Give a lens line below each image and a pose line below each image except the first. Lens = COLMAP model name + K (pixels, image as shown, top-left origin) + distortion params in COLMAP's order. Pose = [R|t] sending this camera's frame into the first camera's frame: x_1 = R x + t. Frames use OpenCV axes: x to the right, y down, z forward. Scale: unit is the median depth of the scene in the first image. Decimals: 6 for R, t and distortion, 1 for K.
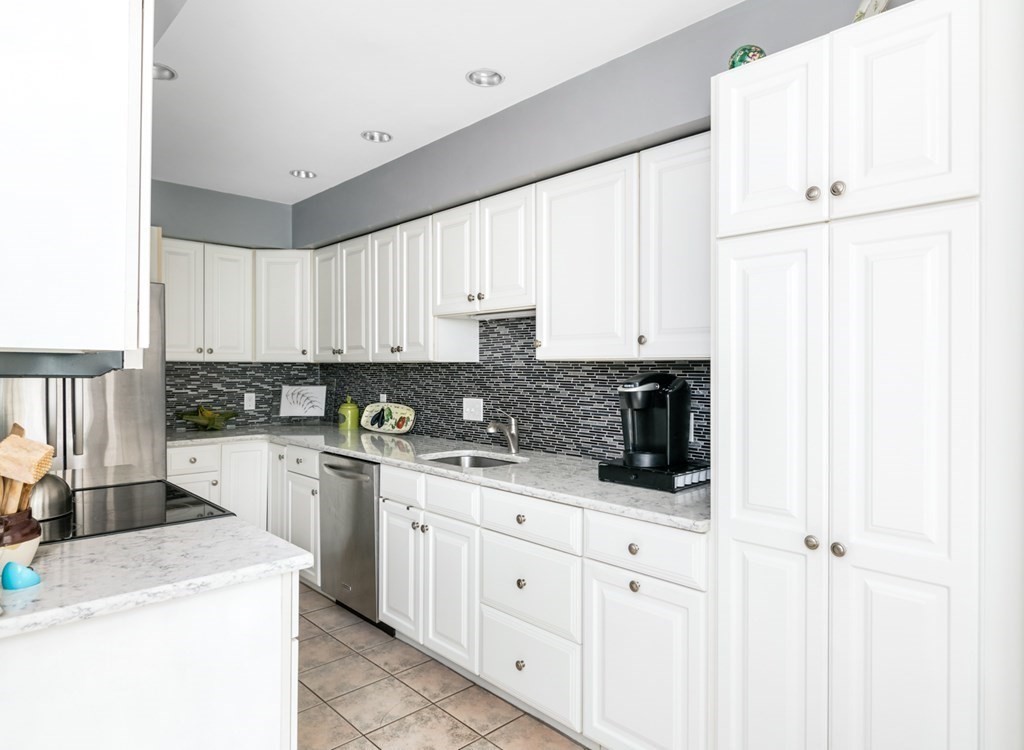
lens RADIAL K [[608.8, 0, 511.8], [0, 608.8, 371.1], [0, 0, 1]] dist [-0.005835, -0.000297]
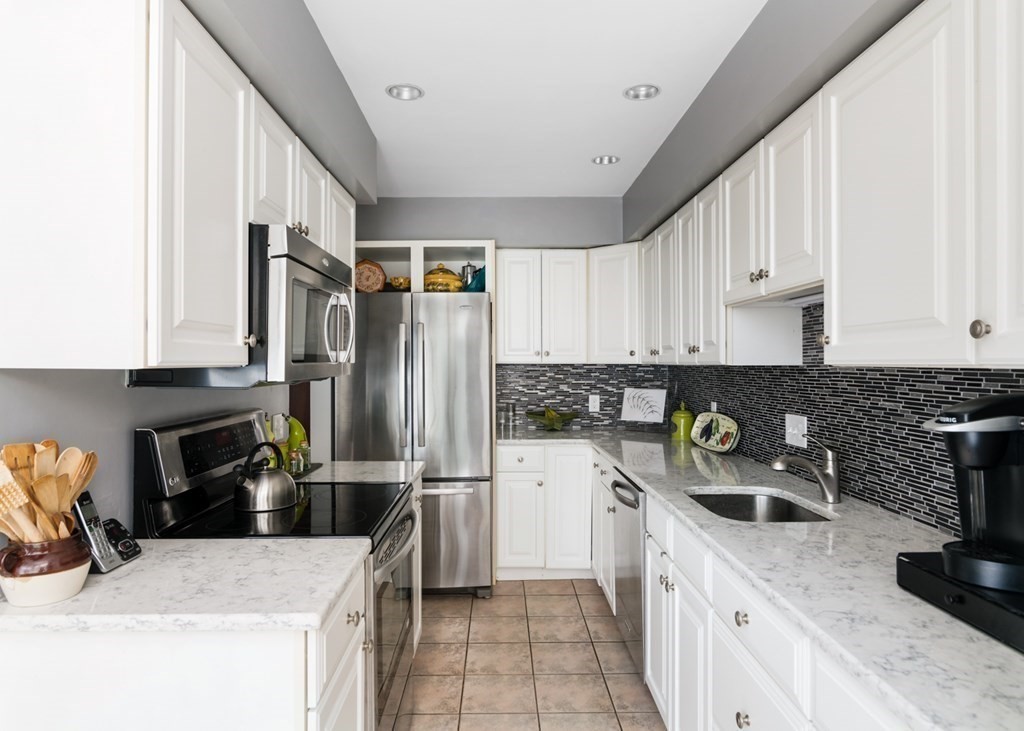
lens RADIAL K [[602.1, 0, 510.6], [0, 602.1, 366.3], [0, 0, 1]] dist [-0.004065, 0.000180]
pose [[0.735693, -0.000131, -0.677316, 0.167669], [0.000162, 1.000000, -0.000017, -0.013309], [0.677316, -0.000097, 0.735693, 0.238636]]
